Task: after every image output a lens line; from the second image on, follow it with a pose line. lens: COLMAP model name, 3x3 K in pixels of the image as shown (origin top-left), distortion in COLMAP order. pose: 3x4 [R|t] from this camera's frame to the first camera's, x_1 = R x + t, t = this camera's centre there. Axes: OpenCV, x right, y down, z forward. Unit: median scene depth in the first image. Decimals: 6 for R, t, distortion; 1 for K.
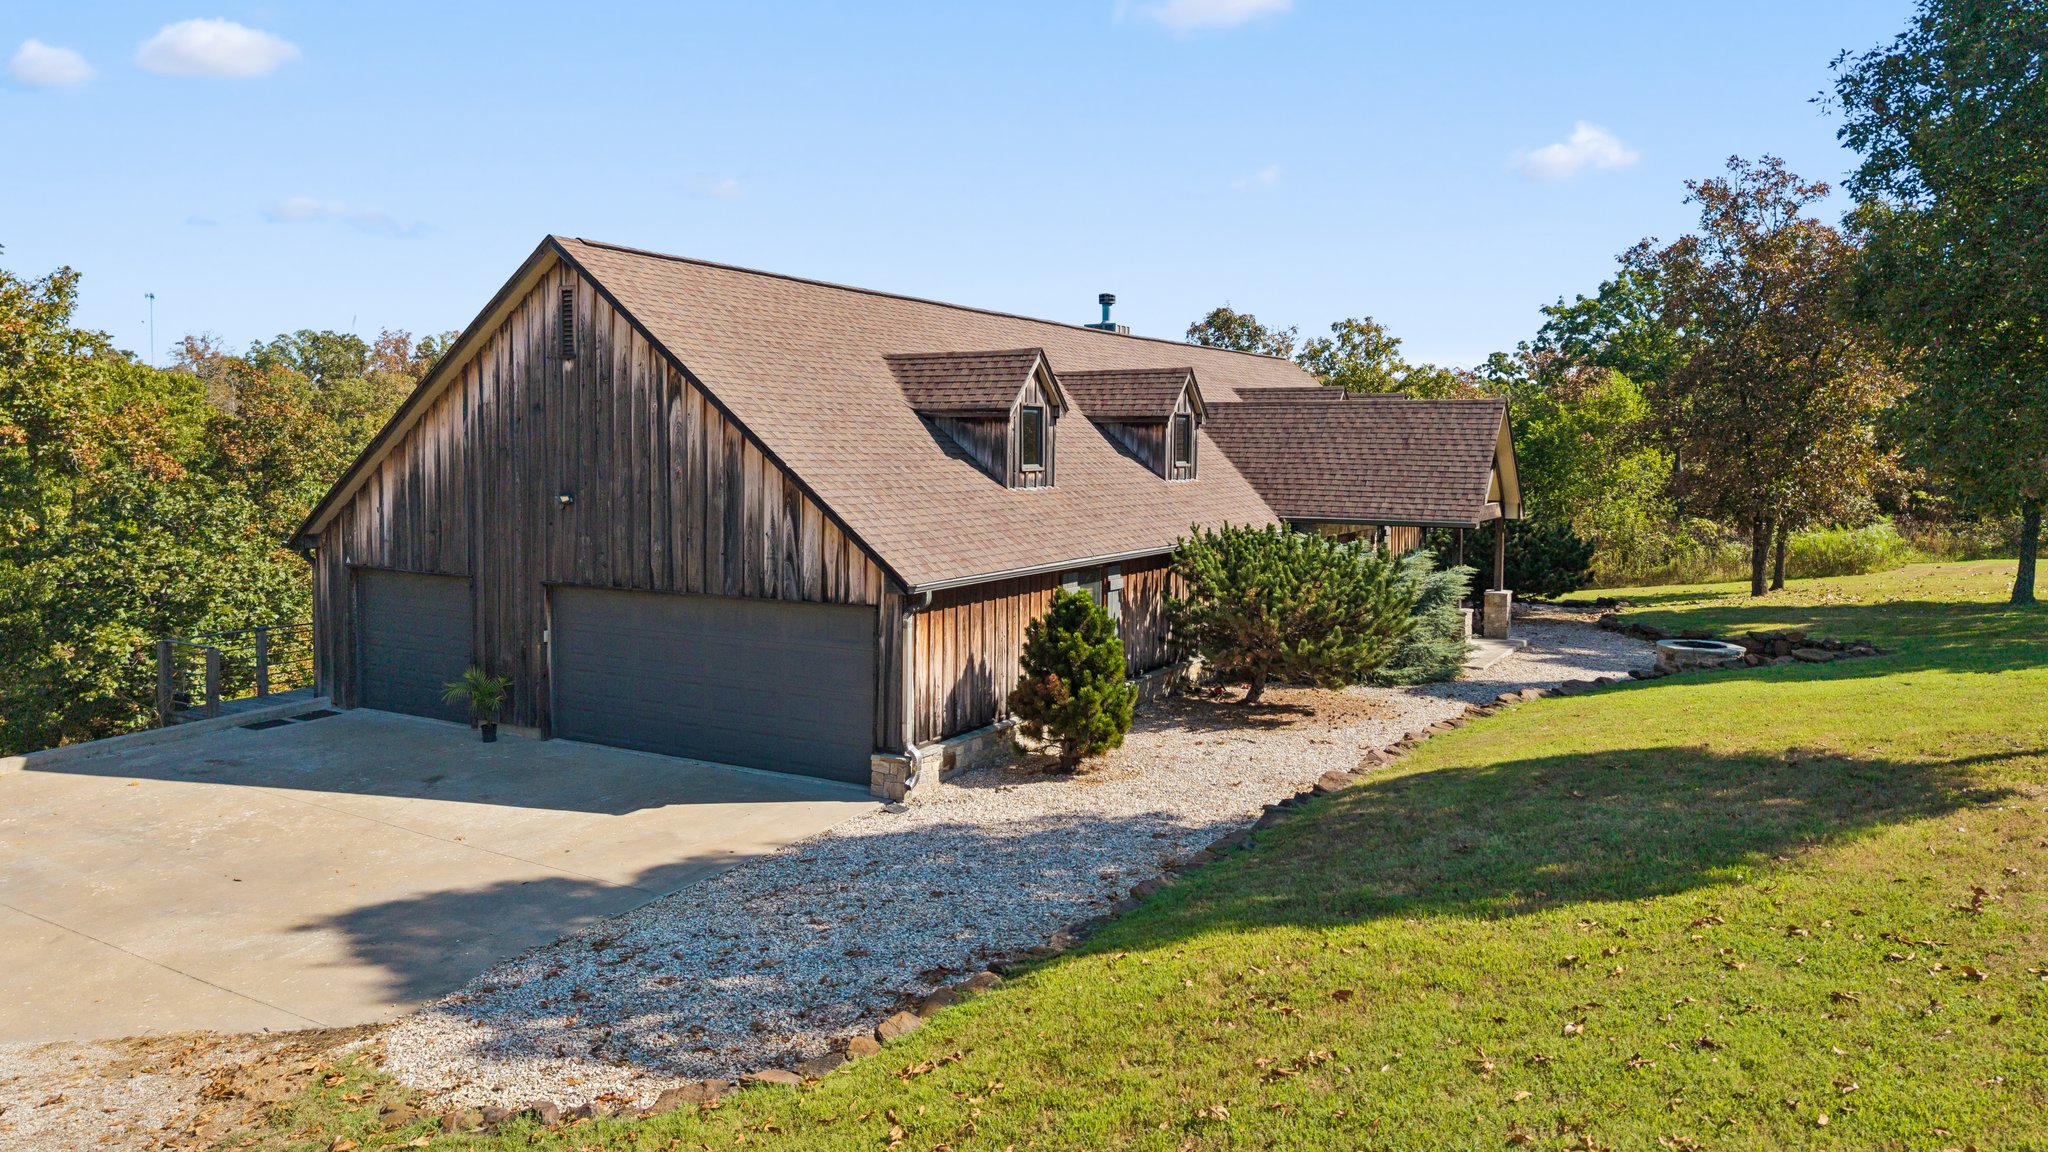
lens RADIAL K [[1360.8, 0, 1026.3], [0, 1360.8, 564.3], [0, 0, 1]] dist [0.055629, -0.118165]
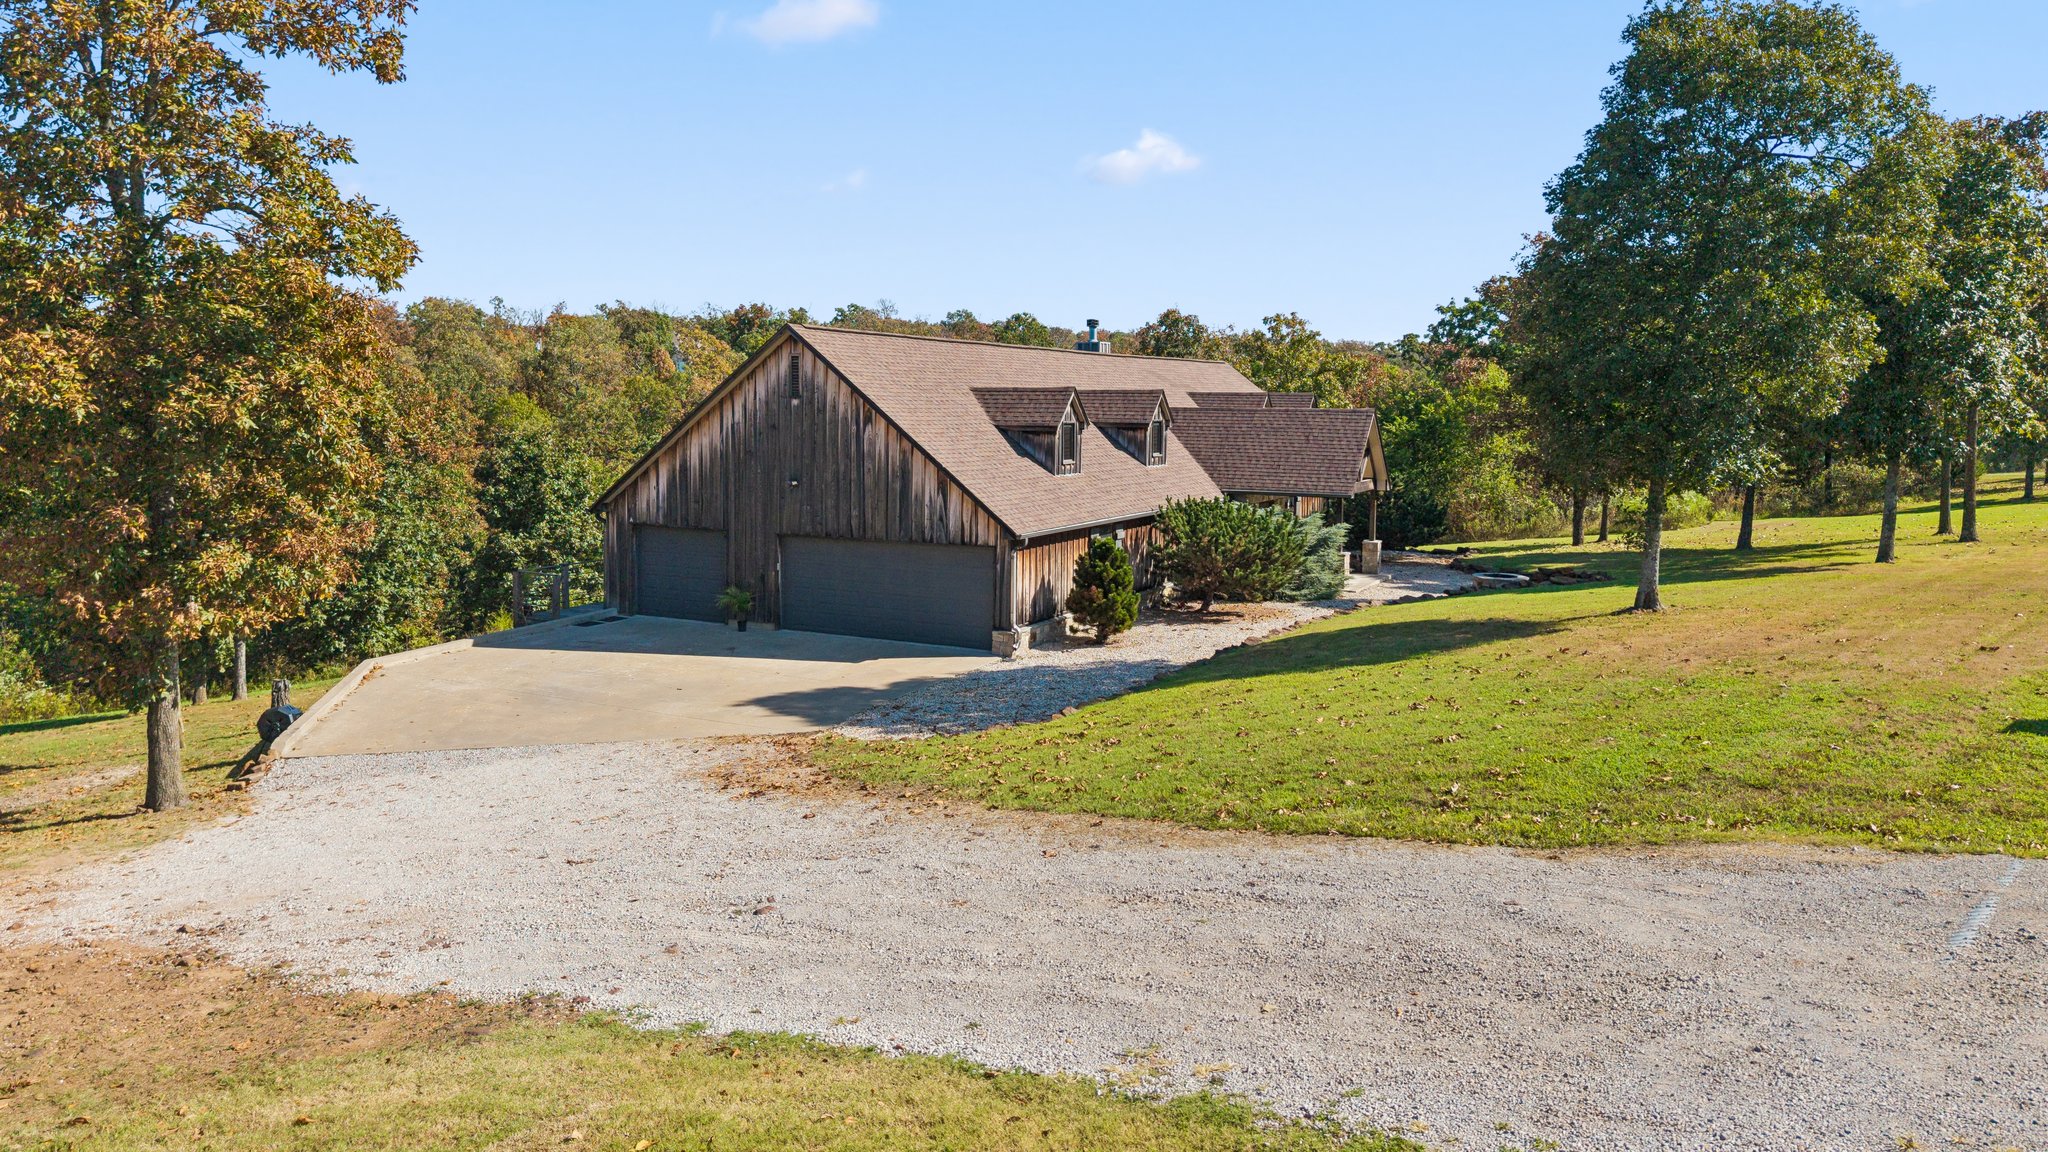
lens RADIAL K [[1360.8, 0, 1026.3], [0, 1360.8, 564.3], [0, 0, 1]] dist [0.055629, -0.118165]
pose [[0.998958, -0.001873, 0.045593, -0.119608], [0.000458, 0.999518, 0.031026, -0.000618], [-0.045629, -0.030973, 0.998478, -0.598927]]
